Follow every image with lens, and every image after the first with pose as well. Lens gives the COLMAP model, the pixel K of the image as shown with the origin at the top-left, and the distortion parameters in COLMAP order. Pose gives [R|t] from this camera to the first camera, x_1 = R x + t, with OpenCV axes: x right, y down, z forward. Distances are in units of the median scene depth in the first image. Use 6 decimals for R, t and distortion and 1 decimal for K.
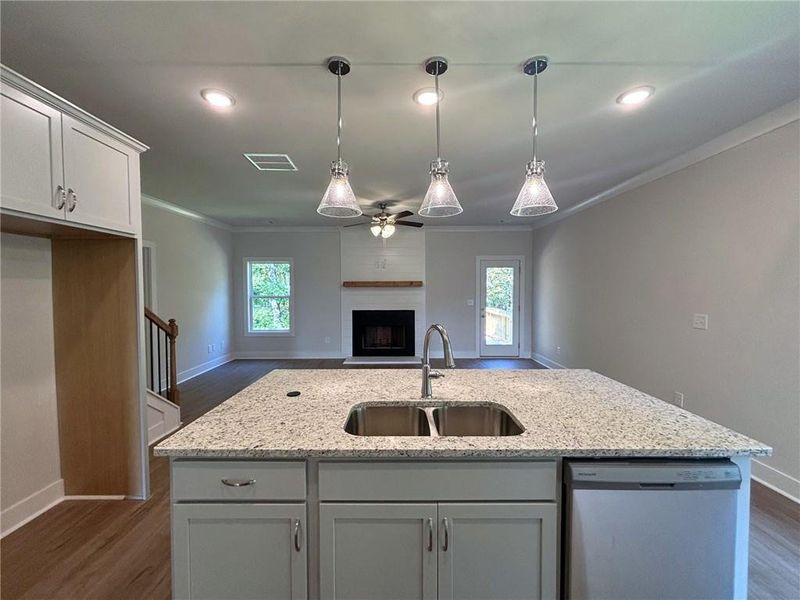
lens RADIAL K [[324.3, 0, 400.0], [0, 324.3, 300.0], [0, 0, 1]] dist [0.001688, 0.000252]
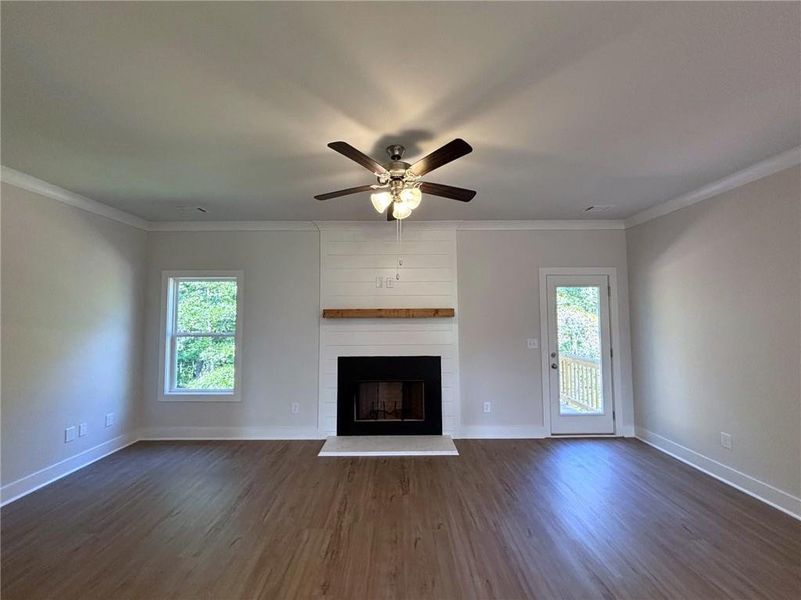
lens RADIAL K [[324.7, 0, 400.5], [0, 324.7, 300.0], [0, 0, 1]] dist [0.001688, 0.000252]
pose [[0.999944, -0.001040, 0.010515, -0.037071], [0.002001, 0.995781, -0.091739, -0.018159], [-0.010375, 0.091755, 0.995728, 0.389203]]
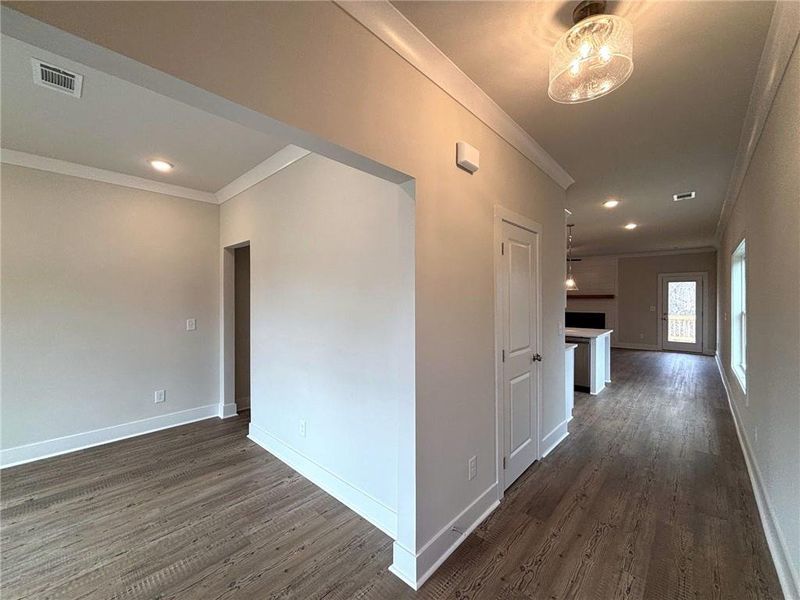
lens RADIAL K [[324.3, 0, 400.0], [0, 324.3, 300.0], [0, 0, 1]] dist [0.001688, 0.000252]
pose [[0.732897, 0.005488, -0.680317, 0.367798], [-0.025699, 0.999477, -0.019622, 0.024971], [0.679854, 0.031864, 0.732655, -0.714636]]
